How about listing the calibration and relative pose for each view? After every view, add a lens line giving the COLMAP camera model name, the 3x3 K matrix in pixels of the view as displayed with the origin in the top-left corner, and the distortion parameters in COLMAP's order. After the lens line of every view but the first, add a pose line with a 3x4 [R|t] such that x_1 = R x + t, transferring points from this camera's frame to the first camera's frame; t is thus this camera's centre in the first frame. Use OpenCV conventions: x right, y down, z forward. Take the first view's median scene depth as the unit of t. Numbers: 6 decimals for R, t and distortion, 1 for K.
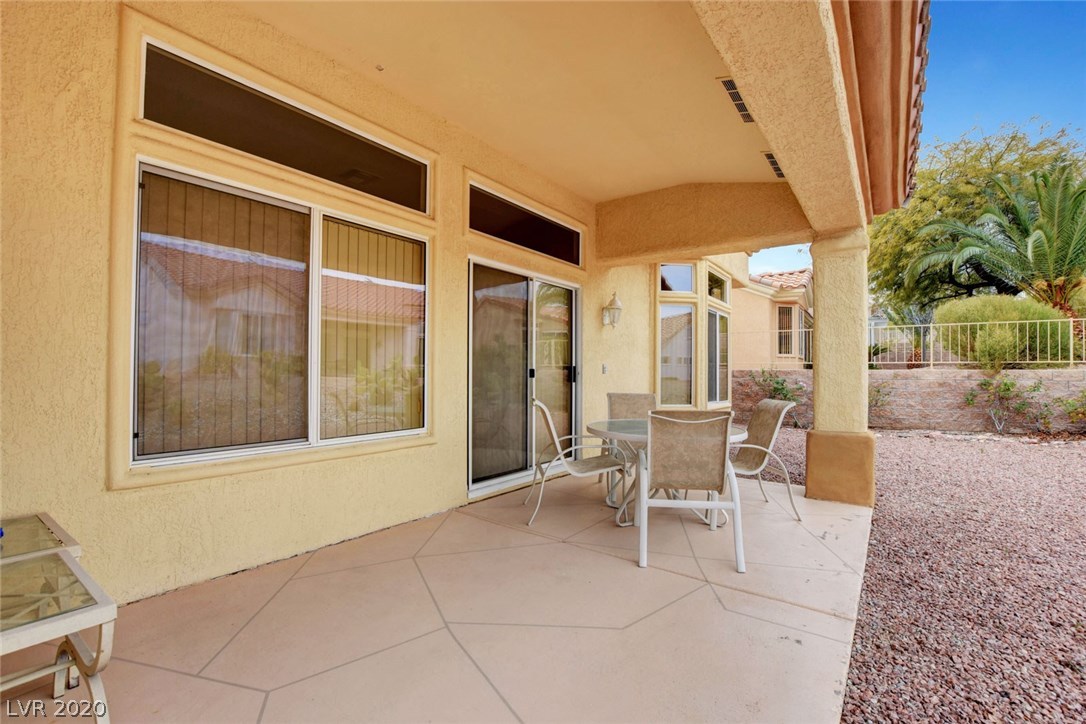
lens RADIAL K [[483.4, 0, 543.0], [0, 483.4, 362.0], [0, 0, 1]] dist [-0.035378, -0.000103]
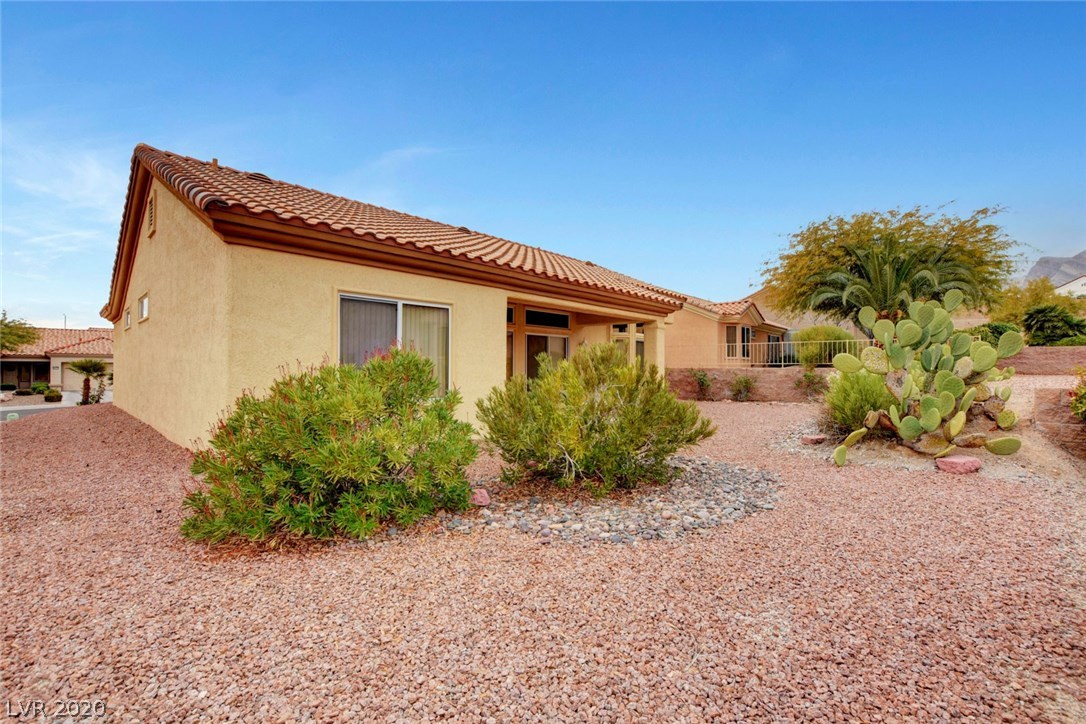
lens RADIAL K [[483.4, 0, 543.0], [0, 483.4, 362.0], [0, 0, 1]] dist [-0.035378, -0.000103]
pose [[0.993882, -0.007224, -0.110210, 0.133927], [0.007240, 0.999974, -0.000254, -0.011679], [0.110209, -0.000546, 0.993908, -0.937774]]
